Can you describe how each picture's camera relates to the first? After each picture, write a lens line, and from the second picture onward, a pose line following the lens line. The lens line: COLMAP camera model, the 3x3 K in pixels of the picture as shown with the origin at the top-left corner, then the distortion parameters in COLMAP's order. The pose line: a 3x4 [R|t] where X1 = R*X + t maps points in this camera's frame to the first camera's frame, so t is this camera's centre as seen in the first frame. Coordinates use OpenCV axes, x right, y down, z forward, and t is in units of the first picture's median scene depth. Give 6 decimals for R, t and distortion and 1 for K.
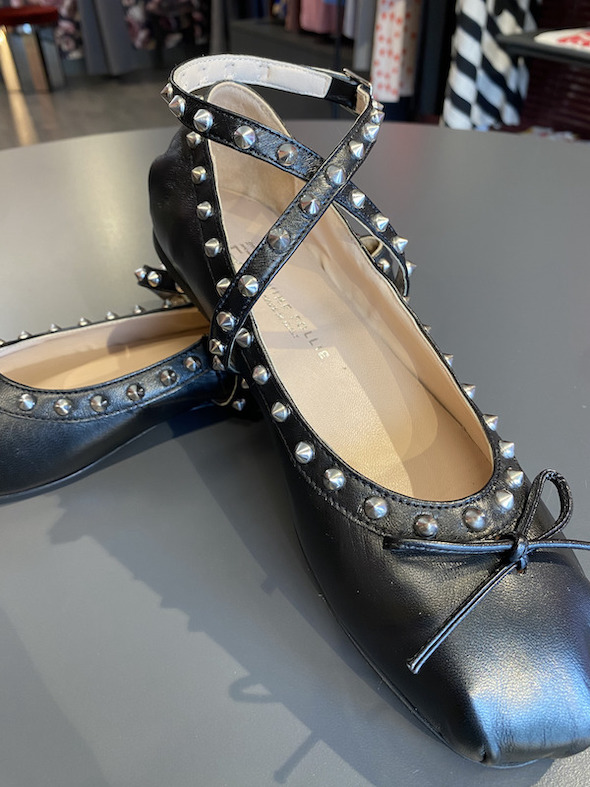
lens RADIAL K [[598.3, 0, 295.0], [0, 598.3, 393.5], [0, 0, 1]] dist [0.008228, -0.009449]
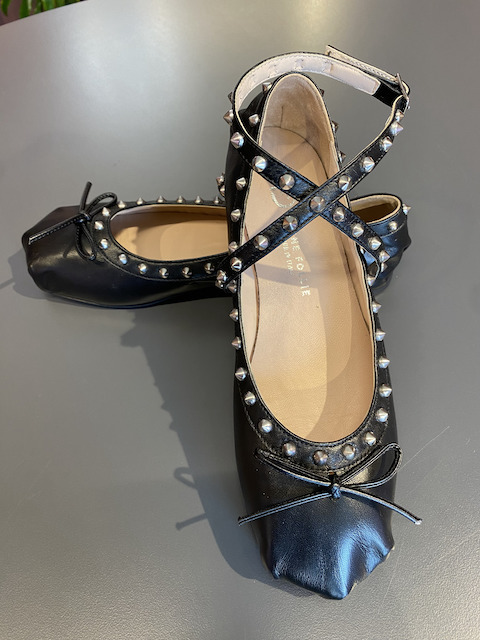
lens RADIAL K [[486.6, 0, 240.0], [0, 486.6, 320.0], [0, 0, 1]] dist [0.008228, -0.009449]
pose [[0.899625, 0.348000, -0.263762, 0.239942], [-0.250540, 0.906086, 0.340937, -0.372852], [0.357637, -0.240633, 0.902326, -0.102251]]
